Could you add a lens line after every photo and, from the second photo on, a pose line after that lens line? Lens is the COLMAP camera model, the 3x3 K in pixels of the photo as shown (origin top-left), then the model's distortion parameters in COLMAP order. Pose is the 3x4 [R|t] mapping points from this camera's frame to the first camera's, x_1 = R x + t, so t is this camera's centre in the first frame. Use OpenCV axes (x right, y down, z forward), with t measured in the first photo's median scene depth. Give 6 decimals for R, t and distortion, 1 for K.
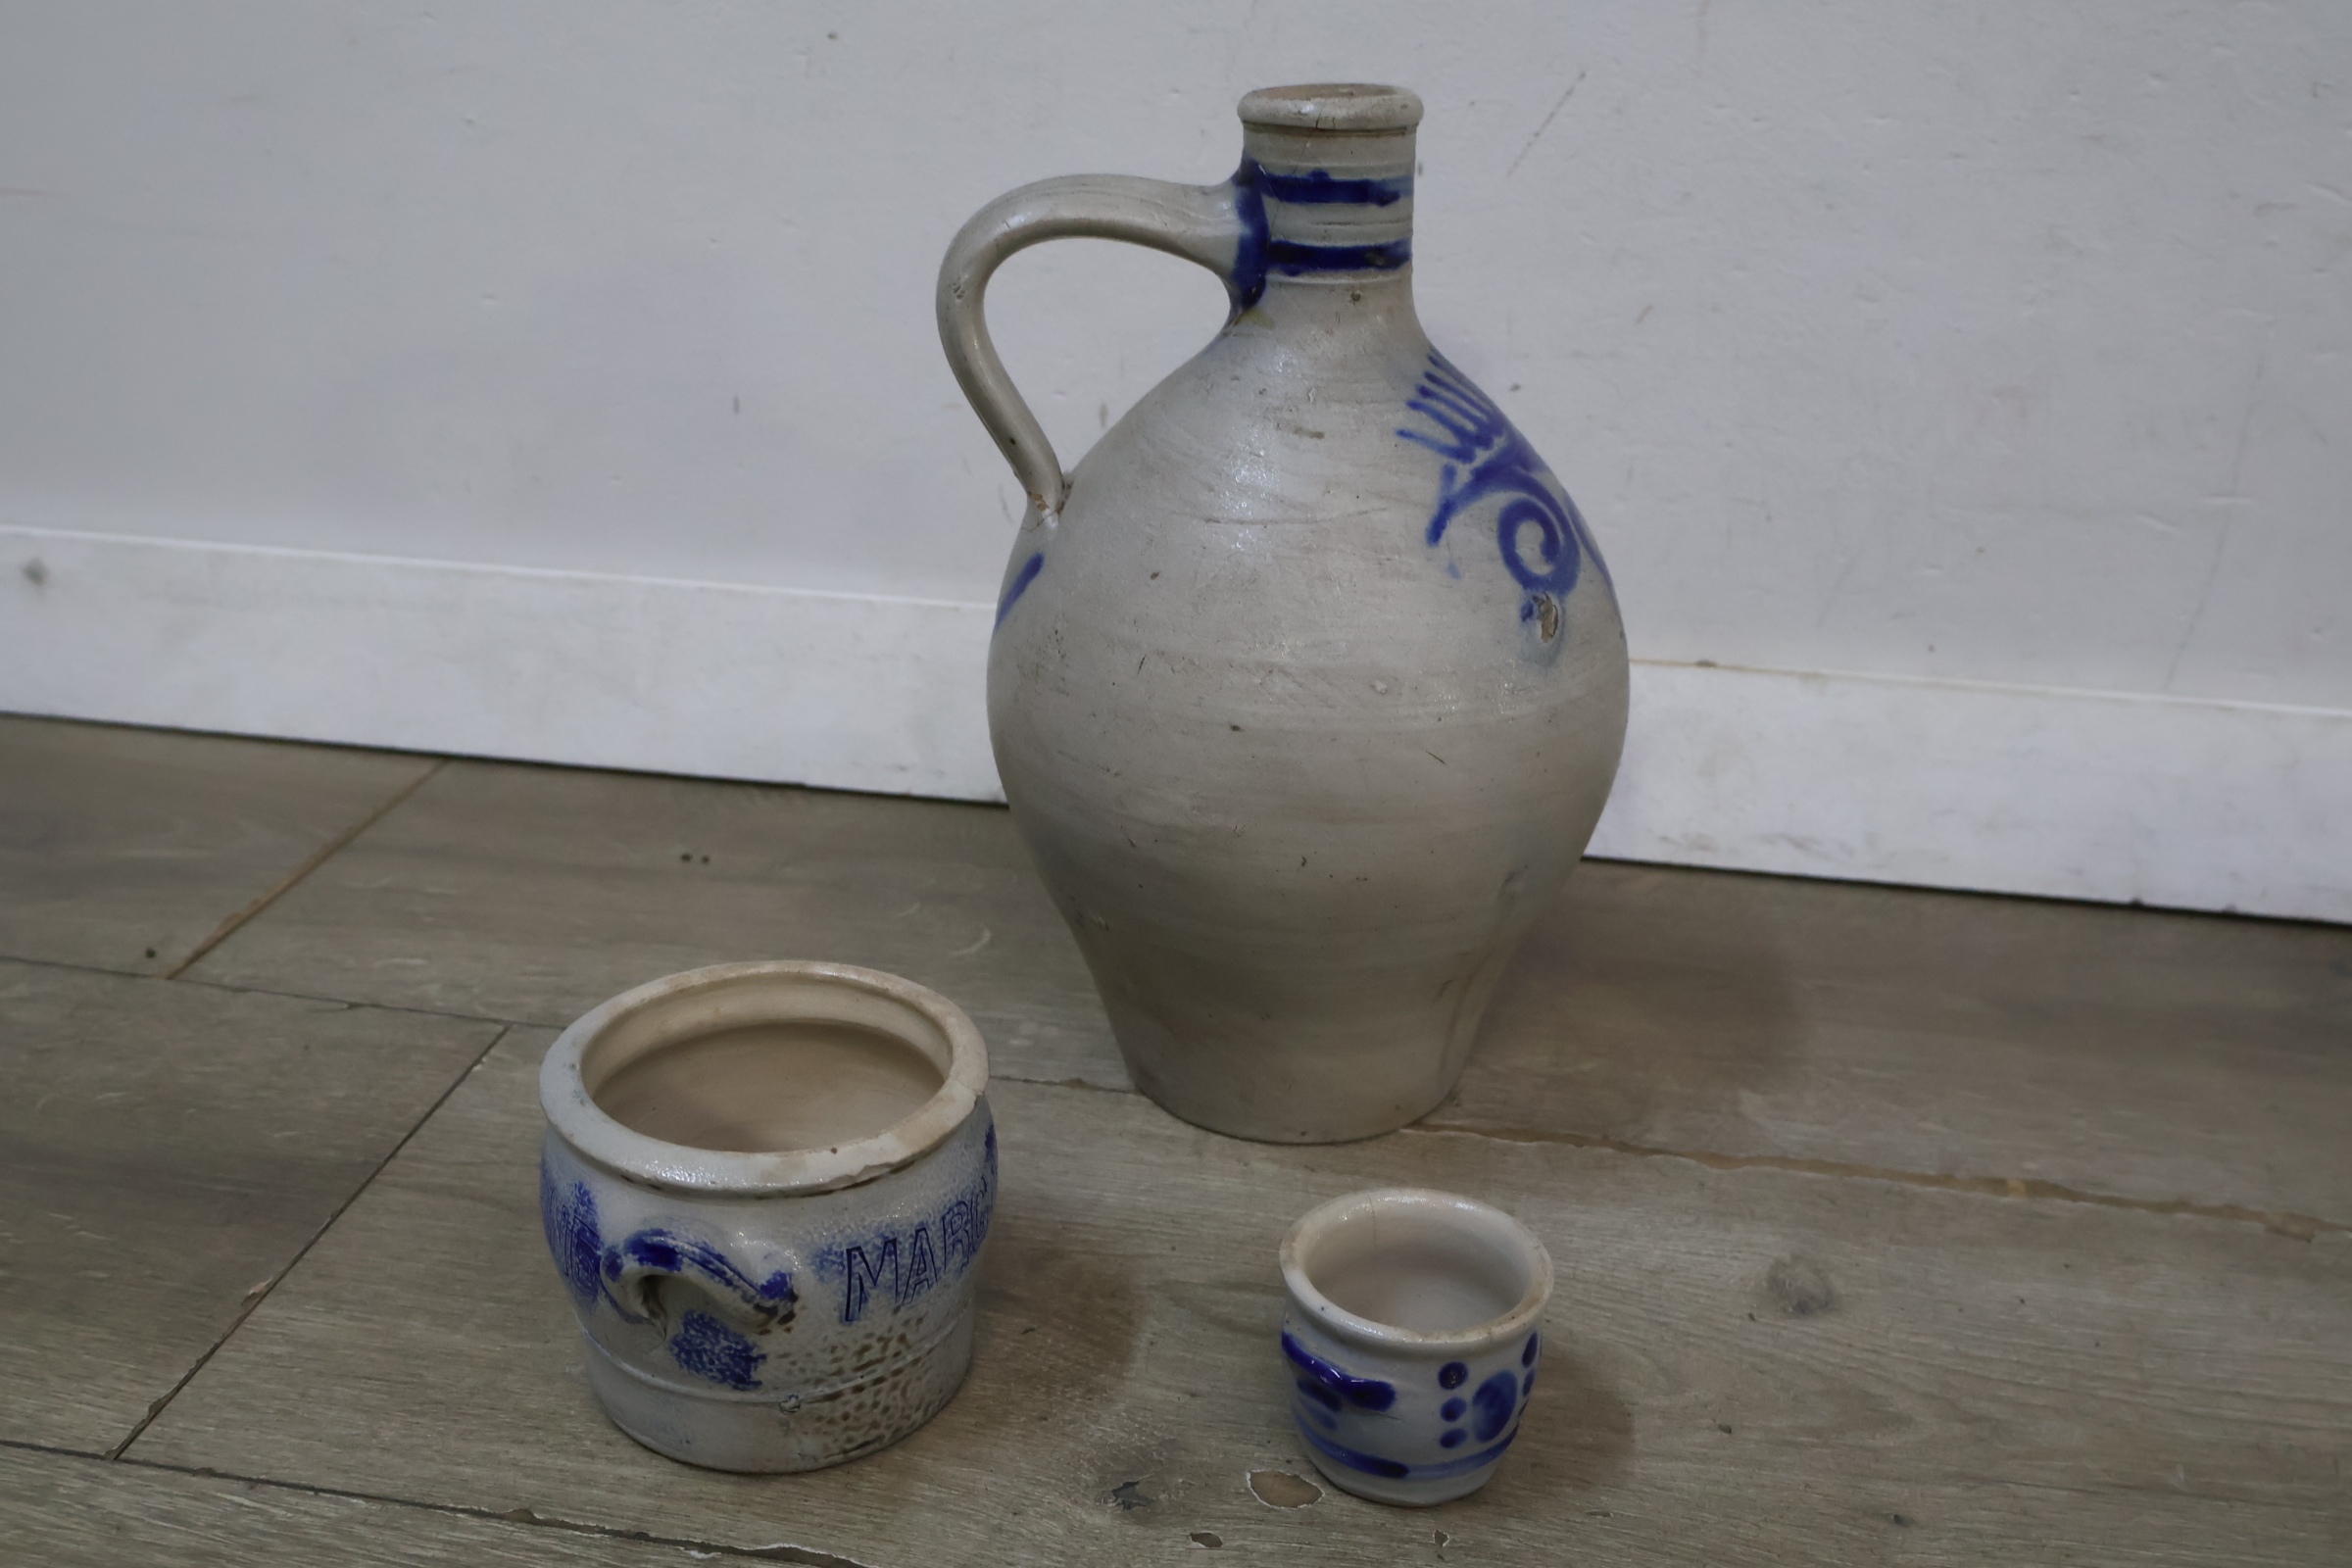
lens RADIAL K [[2280.8, 0, 1180.2], [0, 2280.8, 780.3], [0, 0, 1]] dist [-0.001052, 0.000000]
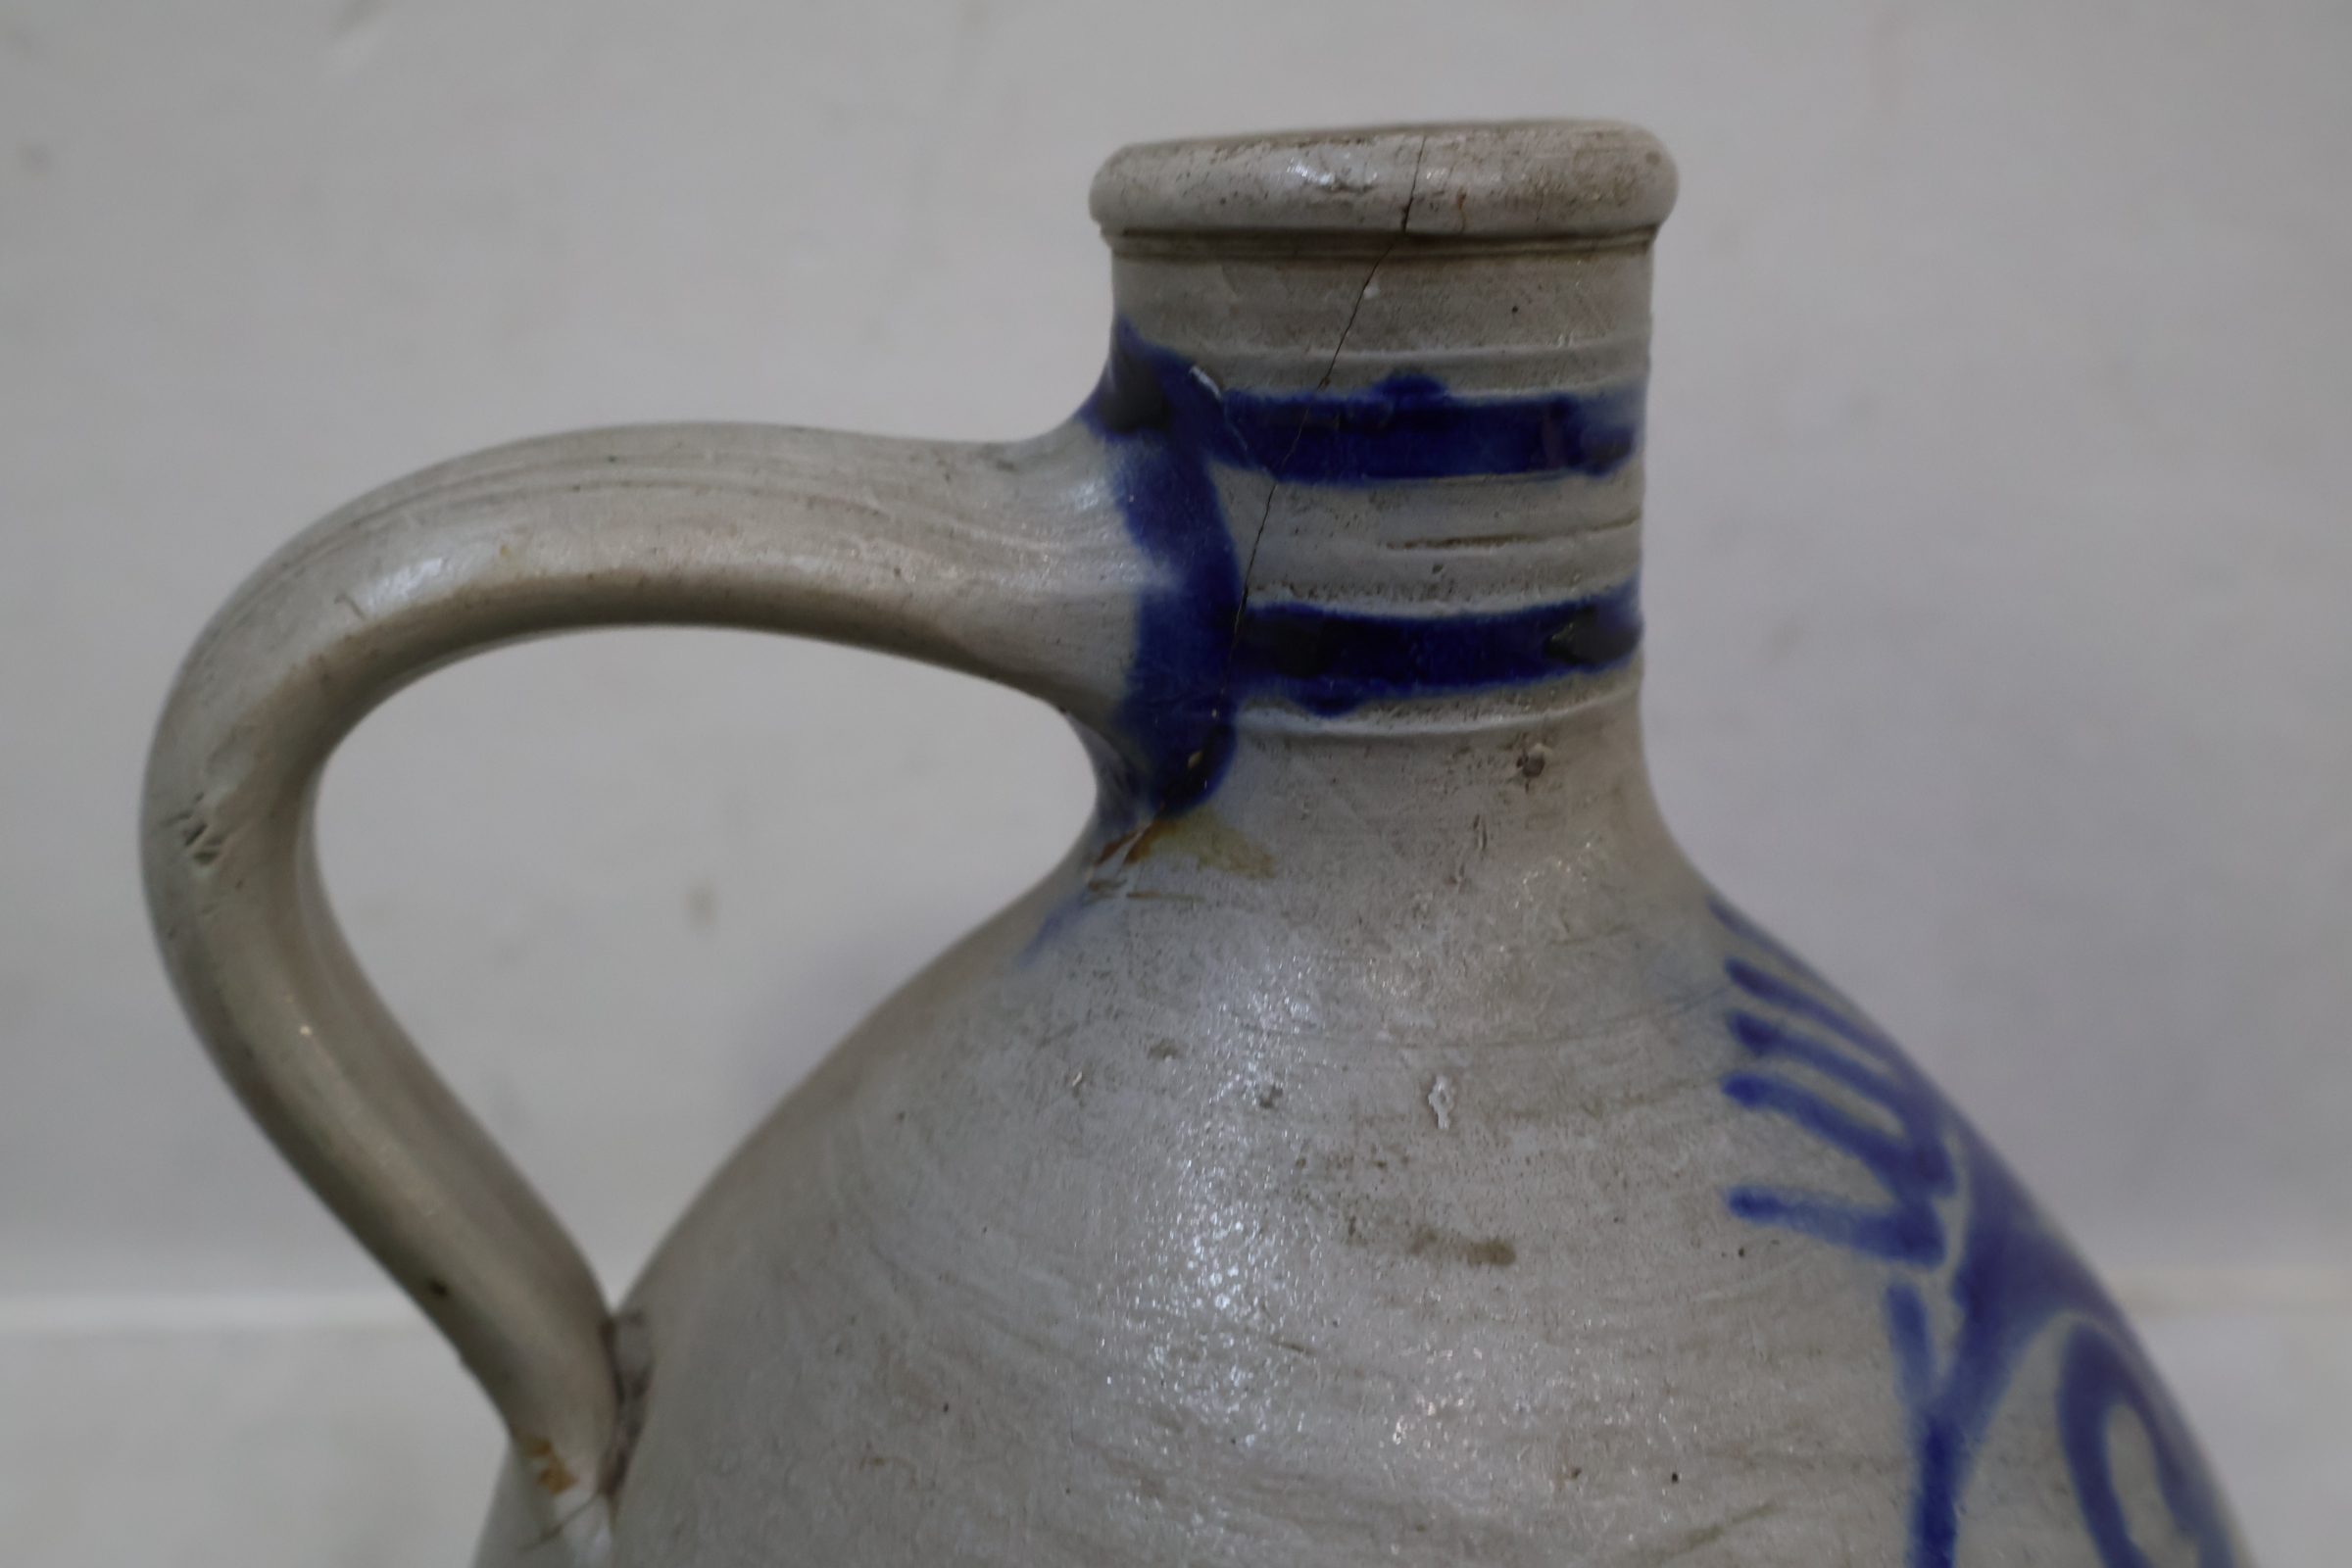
lens RADIAL K [[2280.8, 0, 1161.3], [0, 2280.8, 774.0], [0, 0, 1]] dist [-0.001052, 0.000000]
pose [[0.979102, -0.082655, 0.185816, -0.030673], [0.099171, 0.991735, -0.081409, -0.189713], [-0.177552, 0.098136, 0.979206, 0.701138]]
